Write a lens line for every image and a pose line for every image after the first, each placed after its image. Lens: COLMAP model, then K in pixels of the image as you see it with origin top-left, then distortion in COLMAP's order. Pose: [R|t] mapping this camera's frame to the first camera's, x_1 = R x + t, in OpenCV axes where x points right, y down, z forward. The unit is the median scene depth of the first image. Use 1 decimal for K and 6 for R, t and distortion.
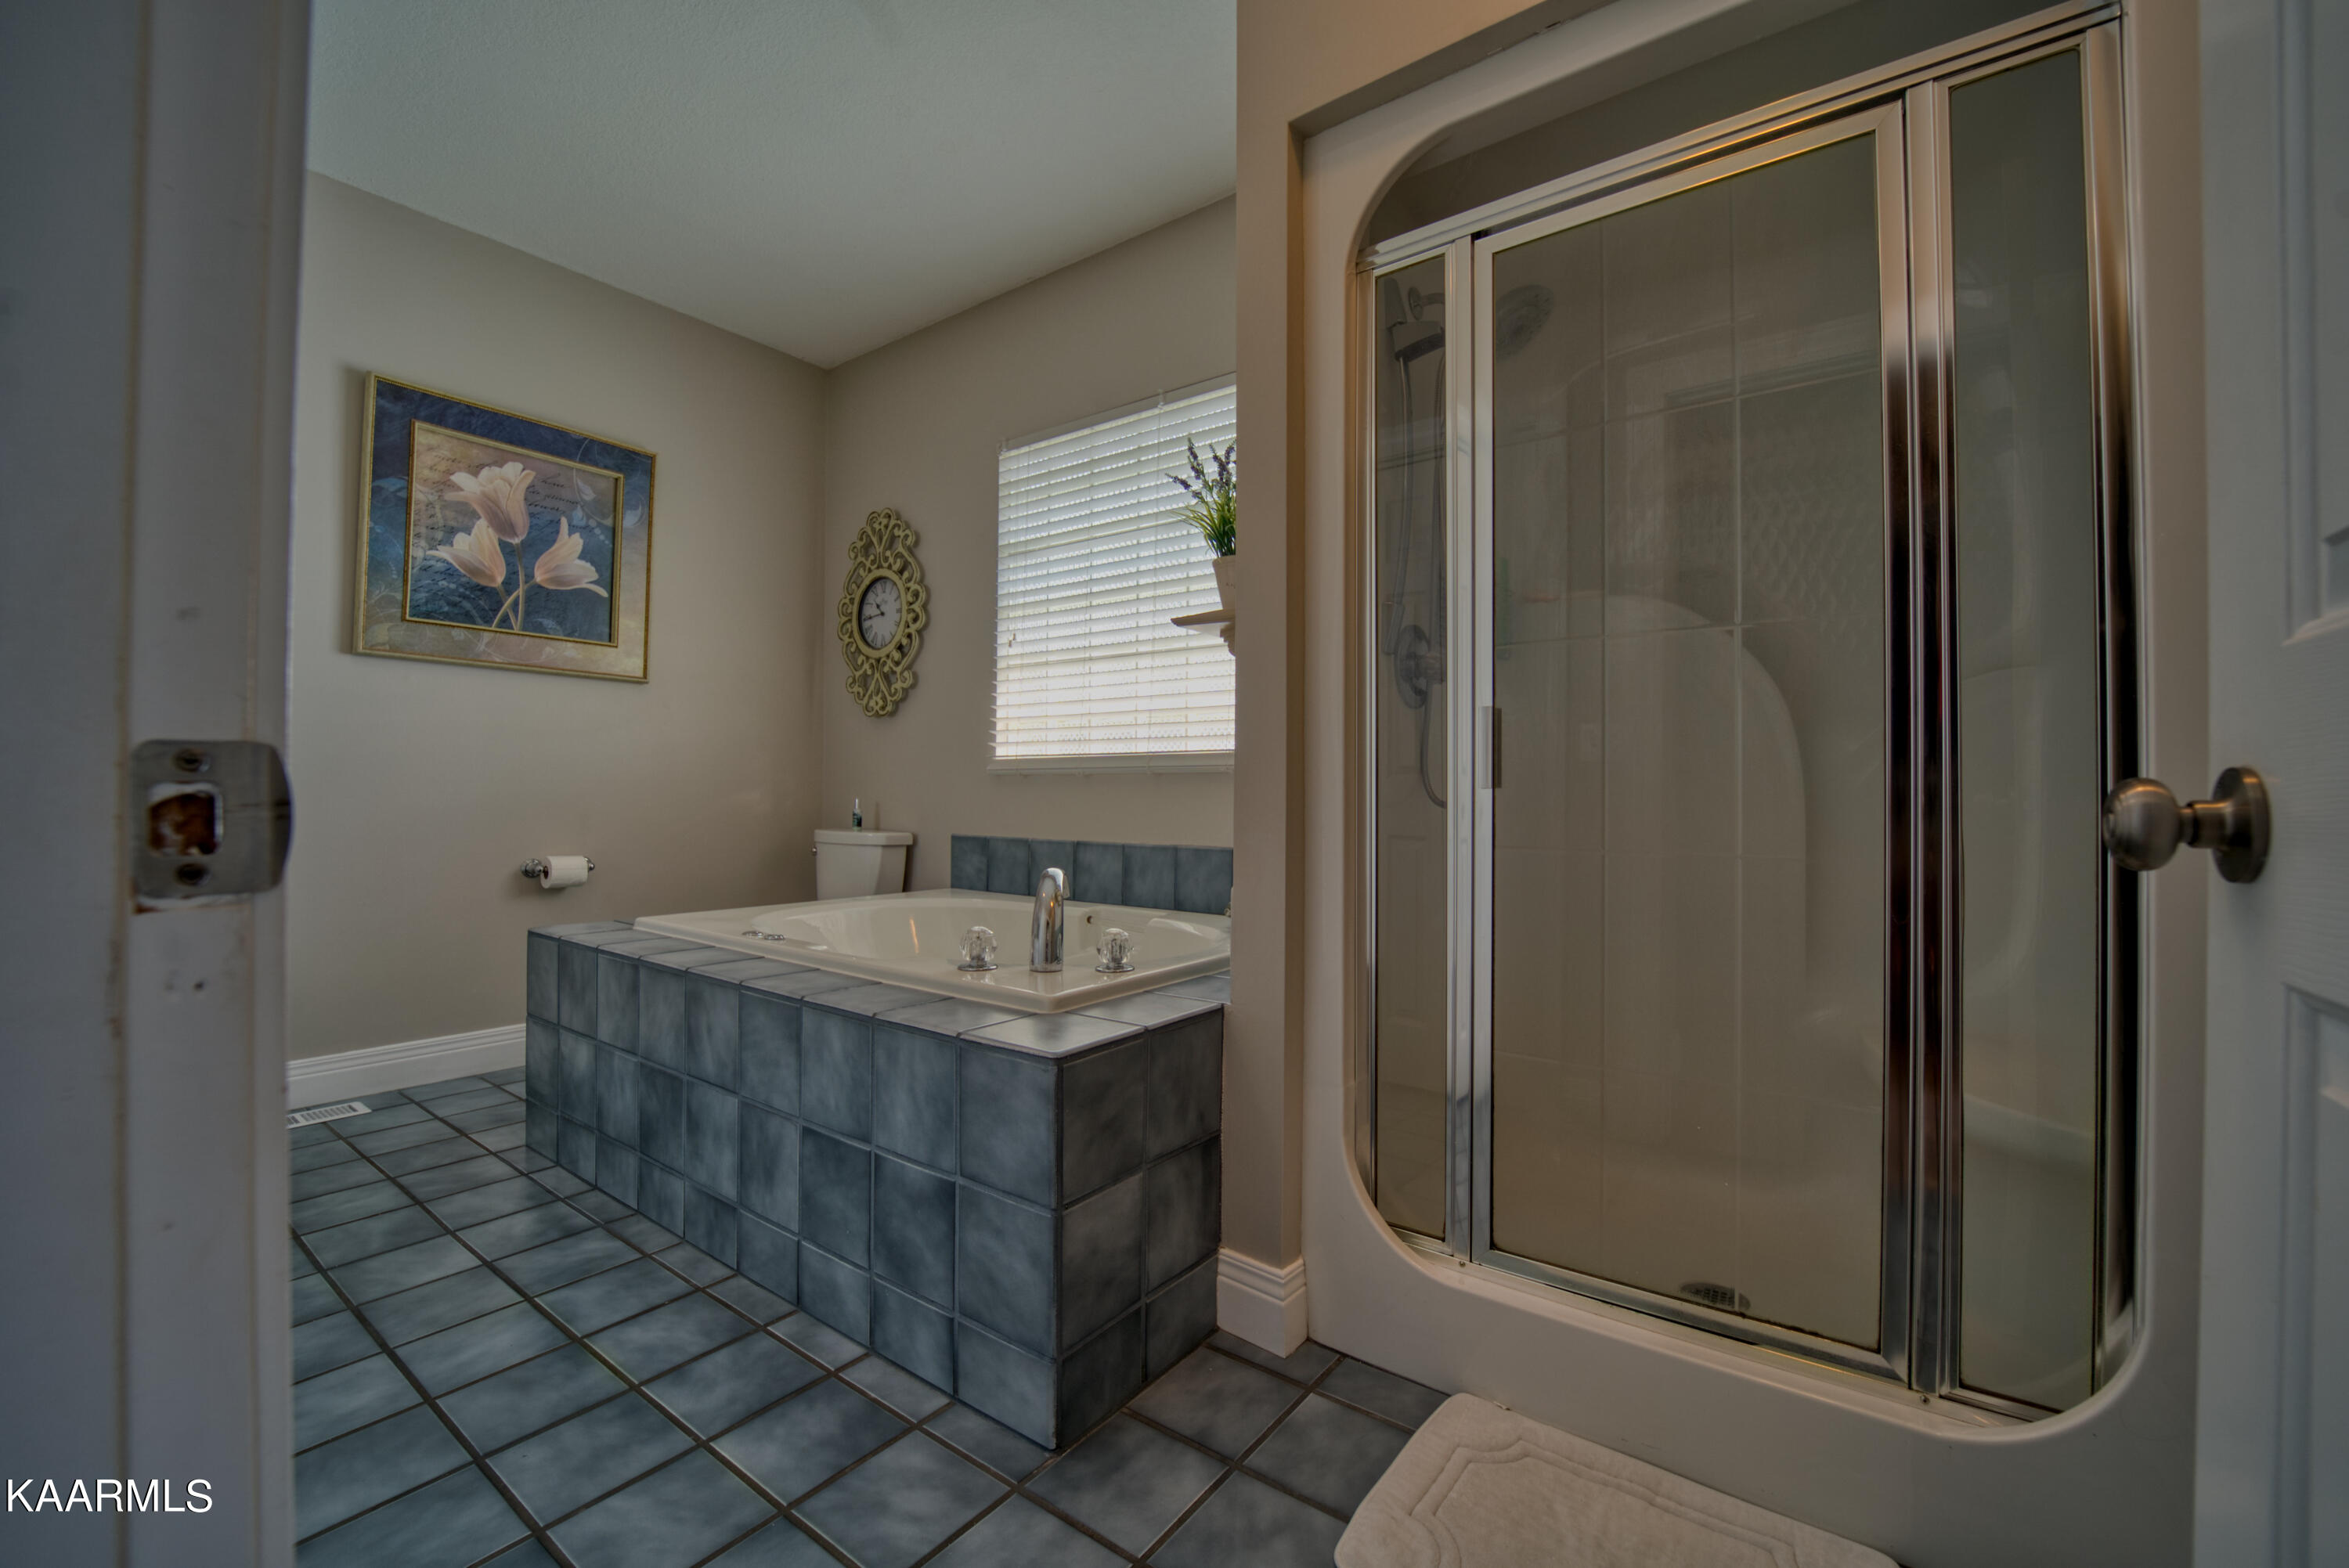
lens RADIAL K [[958.2, 0, 1187.7], [0, 958.2, 783.1], [0, 0, 1]] dist [-0.020495, -0.000366]
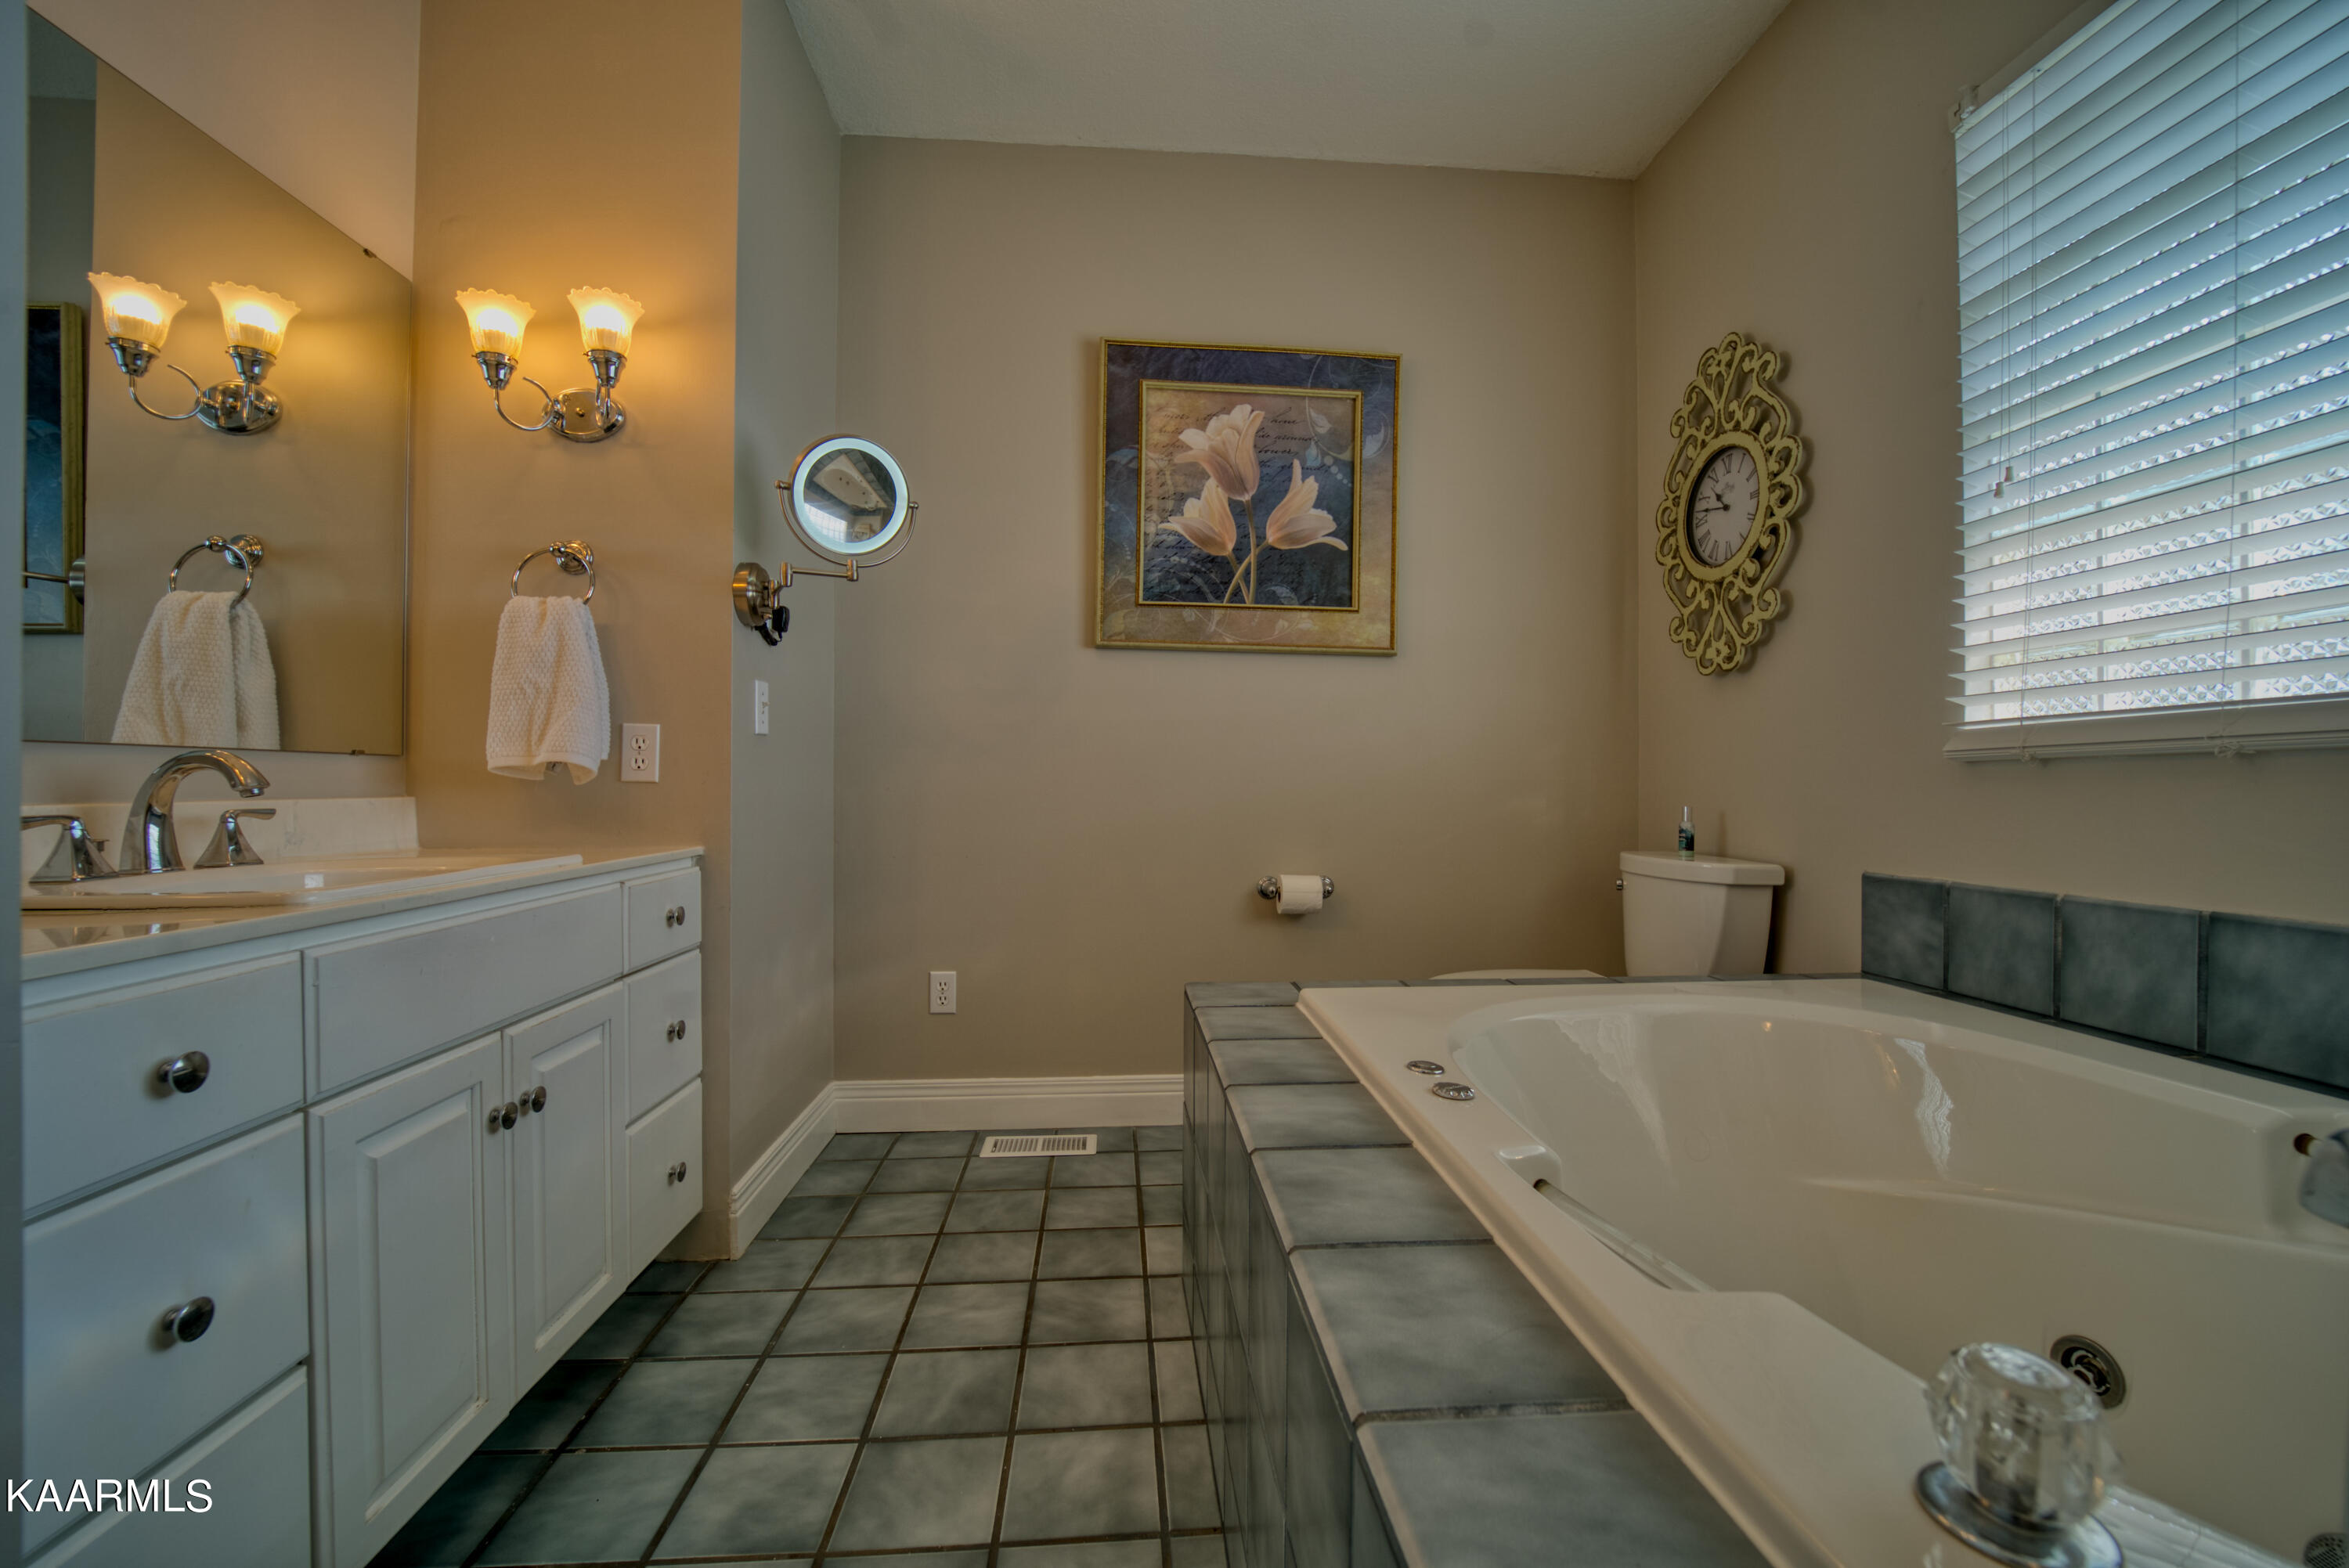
lens RADIAL K [[958.2, 0, 1193.4], [0, 958.2, 786.9], [0, 0, 1]] dist [-0.020495, -0.000366]
pose [[0.659366, -0.007617, -0.751784, -0.099399], [0.009186, 0.999956, -0.002075, 0.002384], [0.751766, -0.005537, 0.659407, 0.387770]]
